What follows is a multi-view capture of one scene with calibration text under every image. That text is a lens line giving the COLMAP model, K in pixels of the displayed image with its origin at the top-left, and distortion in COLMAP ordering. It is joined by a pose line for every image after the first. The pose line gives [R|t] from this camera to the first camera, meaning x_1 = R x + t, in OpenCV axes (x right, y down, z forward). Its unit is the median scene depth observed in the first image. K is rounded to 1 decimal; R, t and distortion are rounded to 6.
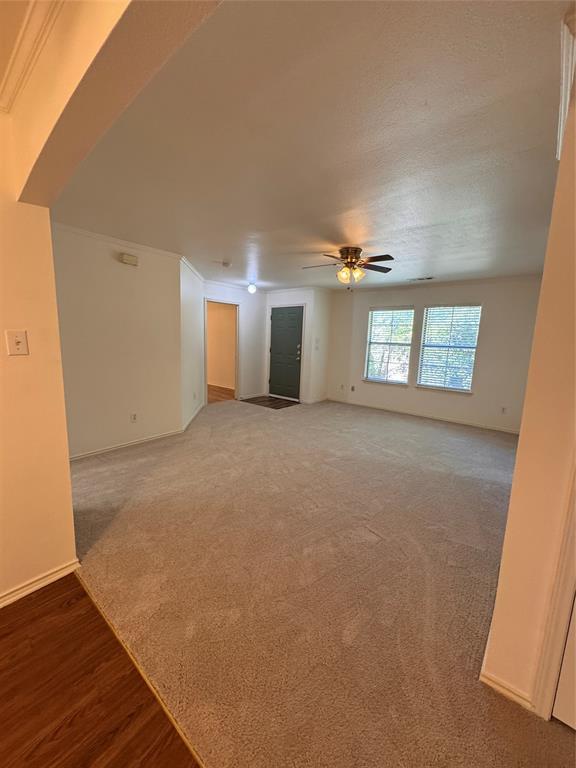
lens RADIAL K [[307.4, 0, 288.0], [0, 307.4, 384.0], [0, 0, 1]] dist [-0.000122, 0.000274]
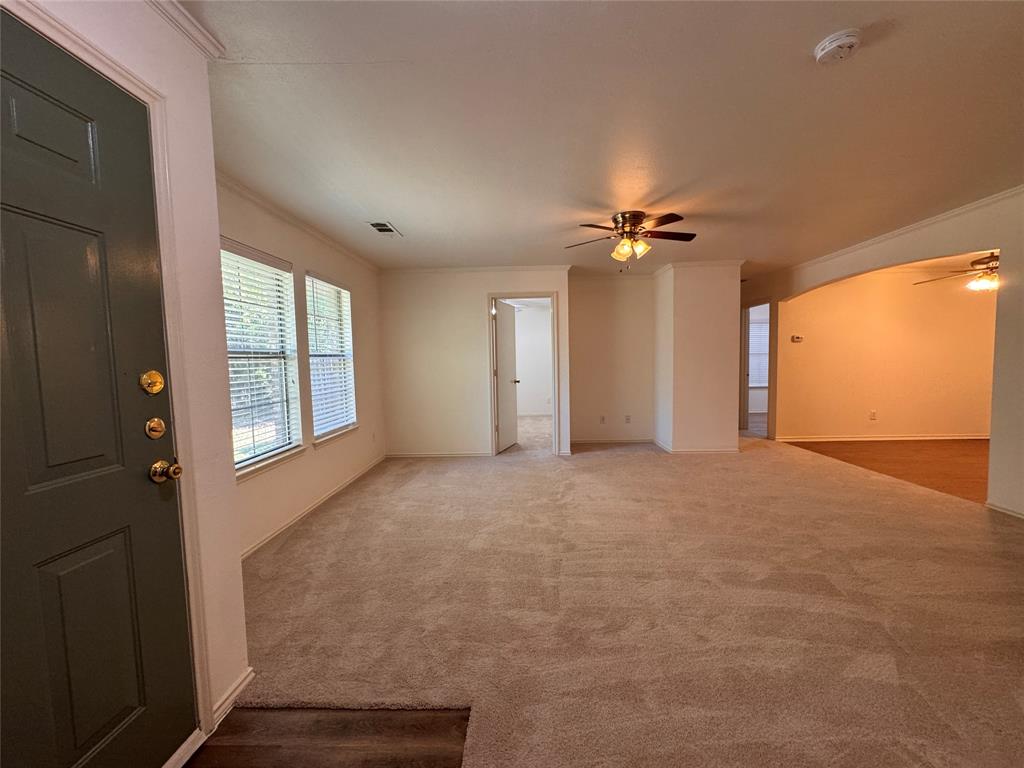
lens RADIAL K [[409.9, 0, 510.7], [0, 409.9, 388.0], [0, 0, 1]] dist [-0.000122, 0.000274]
pose [[-0.617380, -0.077638, 0.782824, -0.226072], [0.121236, 0.973839, 0.192196, -0.147628], [-0.777267, 0.213564, -0.591817, 1.057325]]
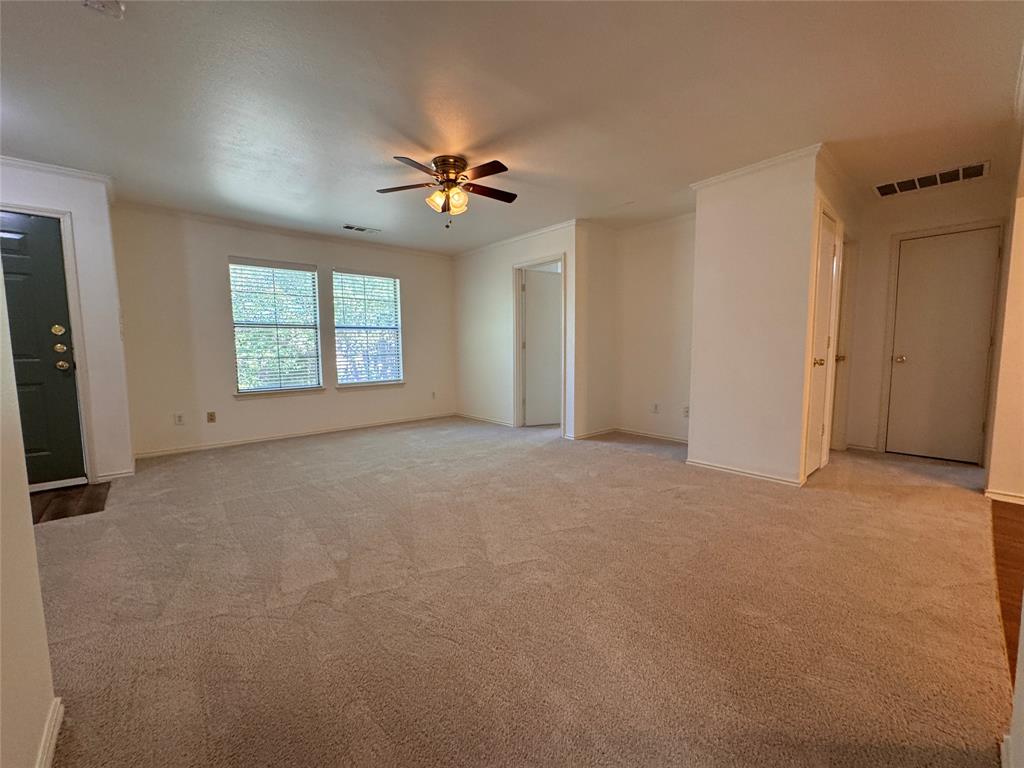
lens RADIAL K [[407.3, 0, 511.8], [0, 407.3, 383.8], [0, 0, 1]] dist [-0.001771, -0.000275]
pose [[0.152410, -0.123670, 0.980549, -0.376535], [0.166854, 0.981119, 0.097807, -0.022378], [-0.974131, 0.148702, 0.170167, 0.448215]]
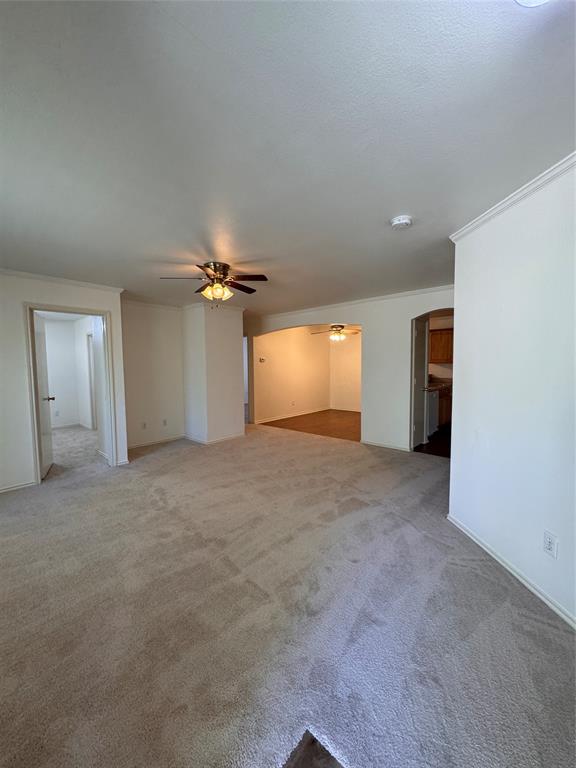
lens RADIAL K [[307.7, 0, 291.0], [0, 307.7, 384.5], [0, 0, 1]] dist [-0.002307, -0.000143]
pose [[-0.999201, -0.028825, 0.027669, -0.021840], [-0.021897, 0.974288, 0.224240, -0.170257], [-0.033421, 0.223455, -0.974141, 1.111974]]
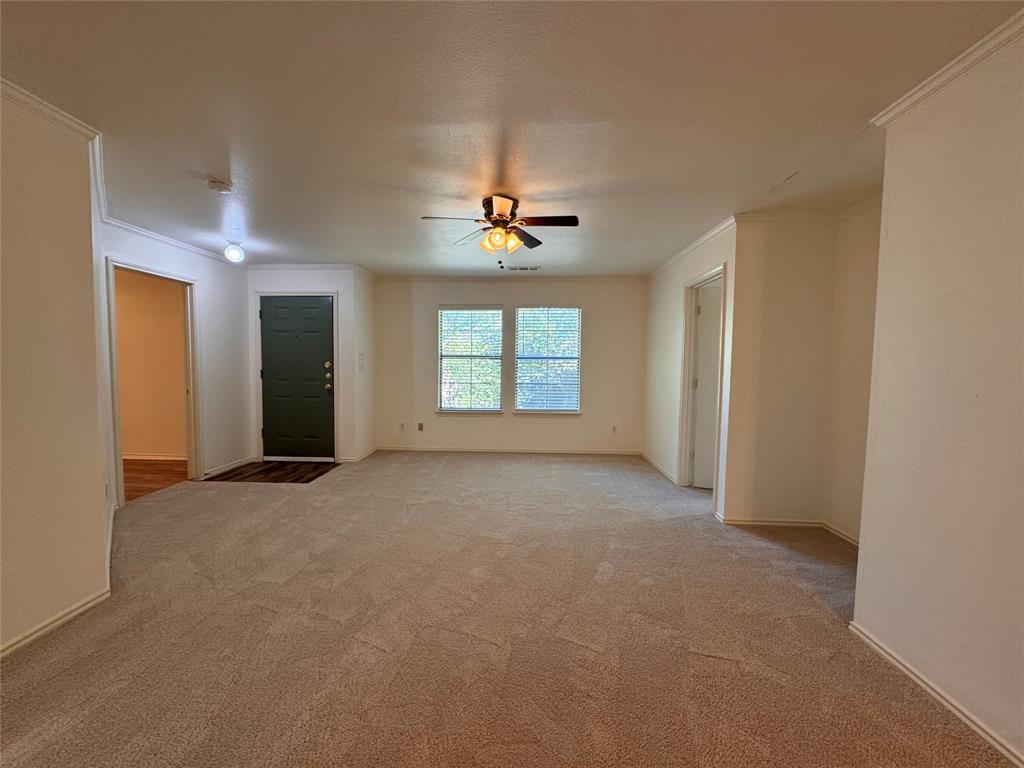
lens RADIAL K [[409.9, 0, 510.7], [0, 409.9, 388.0], [0, 0, 1]] dist [-0.000122, 0.000274]
pose [[0.793151, -0.066513, 0.605382, -0.170630], [0.110263, 0.993274, -0.035332, -0.016240], [-0.598960, 0.094775, 0.795151, 0.204808]]
